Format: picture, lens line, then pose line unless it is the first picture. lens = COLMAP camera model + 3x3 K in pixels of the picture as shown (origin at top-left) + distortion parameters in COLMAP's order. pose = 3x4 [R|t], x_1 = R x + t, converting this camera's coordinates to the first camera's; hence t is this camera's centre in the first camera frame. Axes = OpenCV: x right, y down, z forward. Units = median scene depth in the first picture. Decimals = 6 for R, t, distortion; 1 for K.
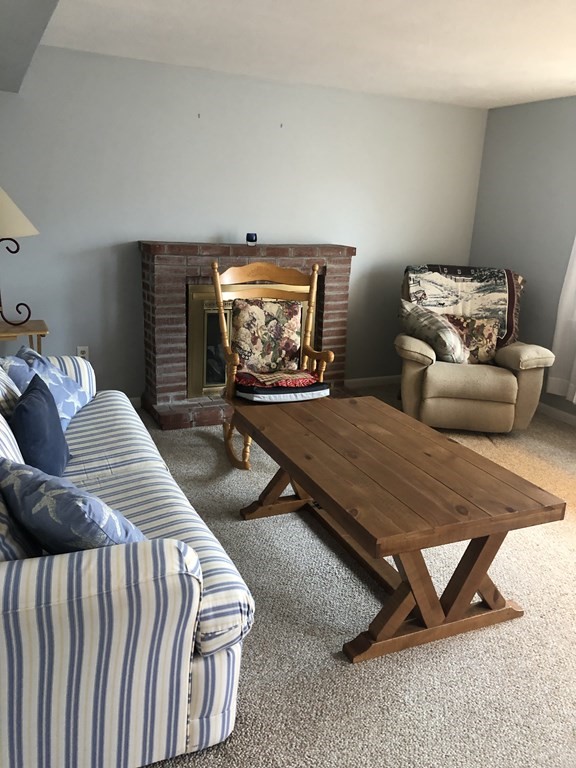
lens RADIAL K [[622.9, 0, 283.2], [0, 622.9, 381.9], [0, 0, 1]] dist [-0.002355, -0.005564]
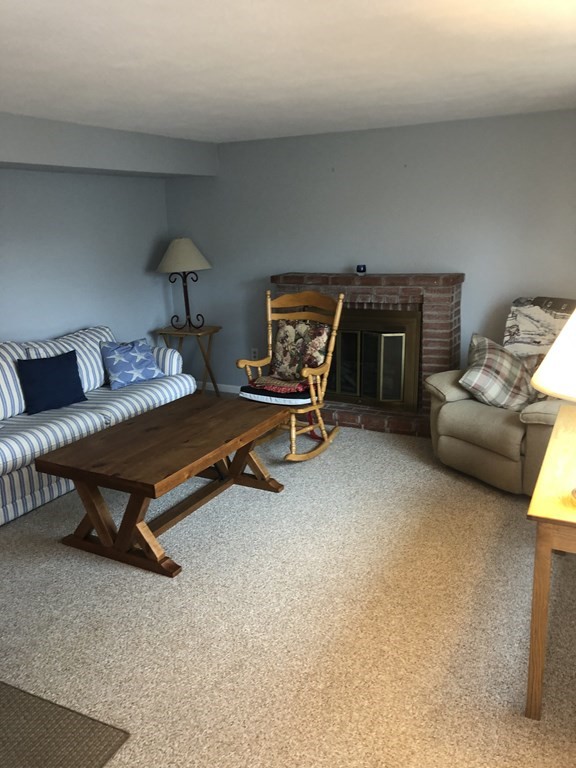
lens RADIAL K [[622.9, 0, 283.2], [0, 622.9, 381.9], [0, 0, 1]] dist [-0.002355, -0.005564]
pose [[0.605566, 0.140764, -0.783247, 0.914990], [-0.158809, 0.985810, 0.054386, -0.075431], [0.779789, 0.091452, 0.619327, 0.226428]]
